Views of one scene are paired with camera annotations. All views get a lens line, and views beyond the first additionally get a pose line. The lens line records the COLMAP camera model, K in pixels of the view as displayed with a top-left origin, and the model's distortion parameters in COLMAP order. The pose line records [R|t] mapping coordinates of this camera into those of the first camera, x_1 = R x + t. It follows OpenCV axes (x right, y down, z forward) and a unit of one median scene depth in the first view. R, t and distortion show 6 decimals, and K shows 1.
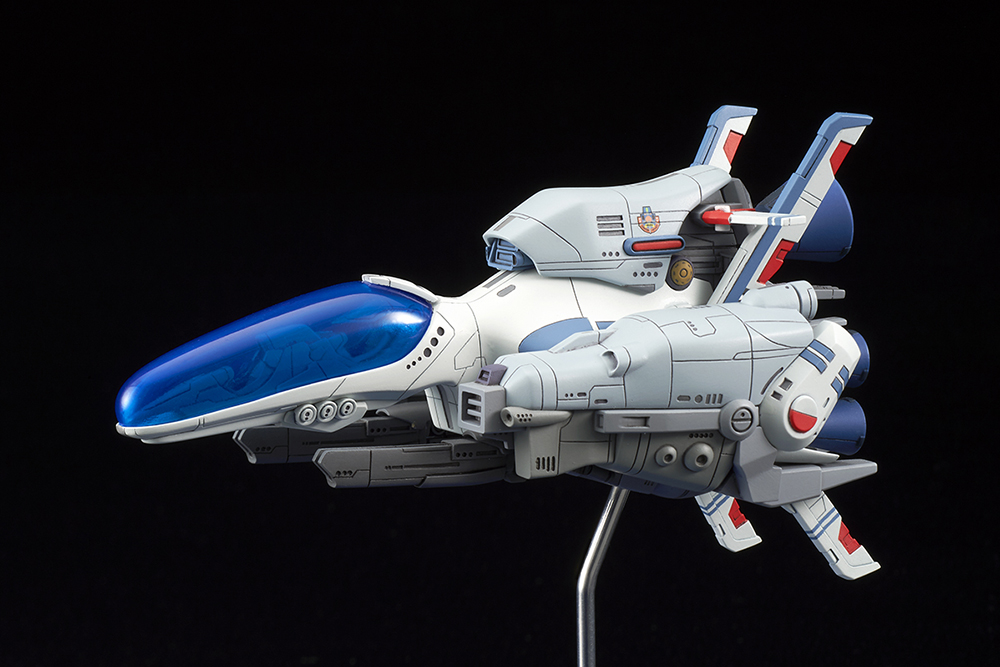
lens RADIAL K [[3524.2, 0, 472.9], [0, 3524.2, 285.1], [0, 0, 1]] dist [0.104035, 0.000000]
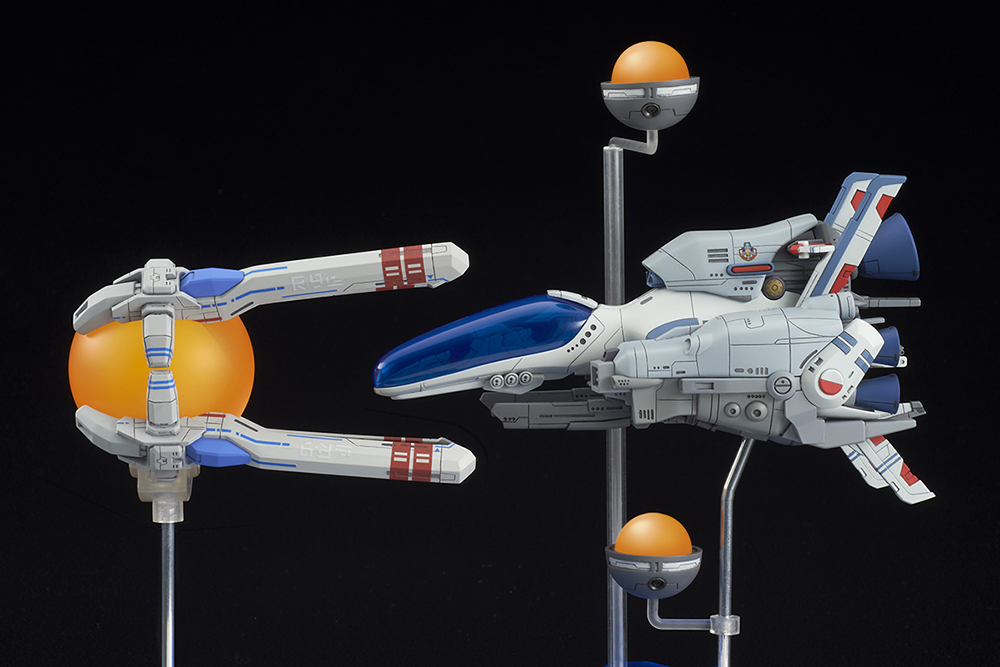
lens RADIAL K [[3524.2, 0, 498.5], [0, 3524.2, 324.6], [0, 0, 1]] dist [0.104035, 0.000000]
pose [[0.920397, -0.010406, -0.390845, 0.534621], [0.002346, 0.999775, -0.021092, 0.042991], [0.390977, 0.018496, 0.920215, -0.389241]]
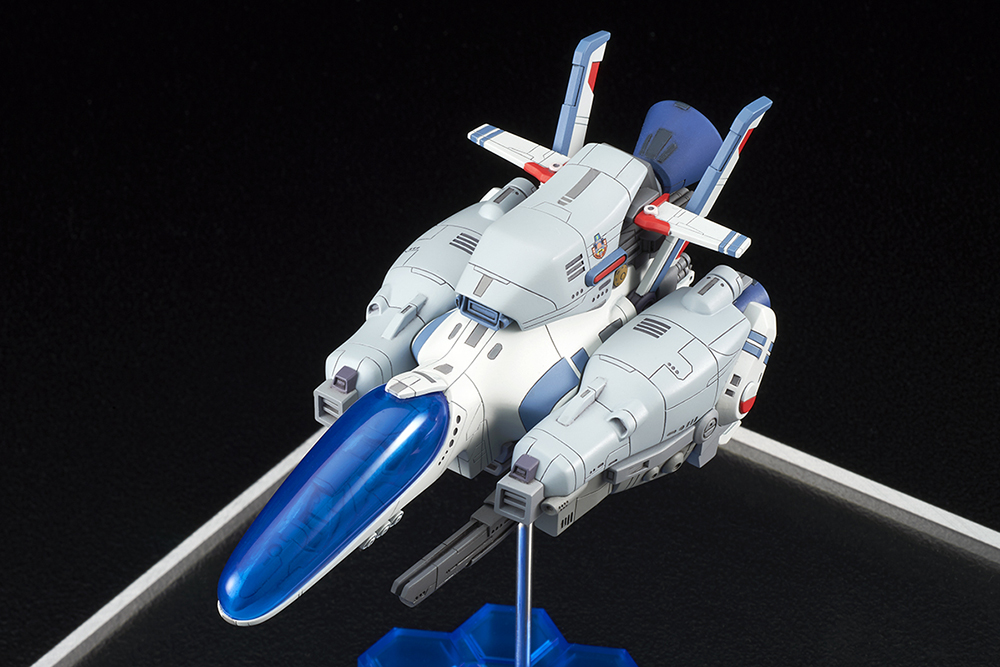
lens RADIAL K [[3524.2, 0, 501.9], [0, 3524.2, 333.9], [0, 0, 1]] dist [0.104035, 0.000000]
pose [[0.907881, -0.222024, 0.355609, -0.369273], [0.009027, 0.858403, 0.512897, -0.553896], [-0.419131, -0.462439, 0.781332, 0.169192]]
